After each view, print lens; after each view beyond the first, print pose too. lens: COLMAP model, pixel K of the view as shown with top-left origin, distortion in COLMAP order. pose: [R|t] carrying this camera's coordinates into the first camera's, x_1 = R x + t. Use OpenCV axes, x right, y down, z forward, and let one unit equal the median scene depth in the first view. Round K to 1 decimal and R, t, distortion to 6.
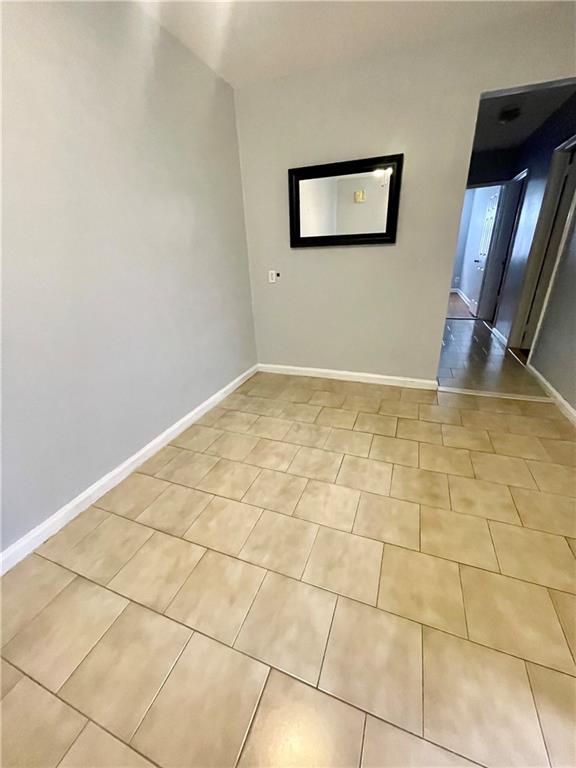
lens RADIAL K [[309.4, 0, 288.8], [0, 309.4, 385.5], [0, 0, 1]] dist [-0.004557, 0.000272]
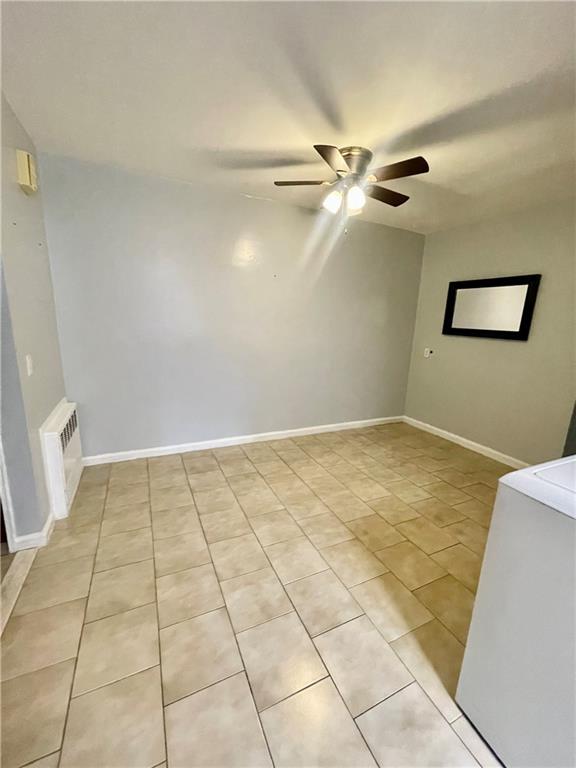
lens RADIAL K [[309.4, 0, 287.4], [0, 309.4, 383.8], [0, 0, 1]] dist [-0.004557, 0.000272]
pose [[0.726665, 0.211925, -0.653488, 0.492806], [-0.338447, 0.938220, -0.072084, 0.083329], [0.597839, 0.273552, 0.753497, -0.380941]]
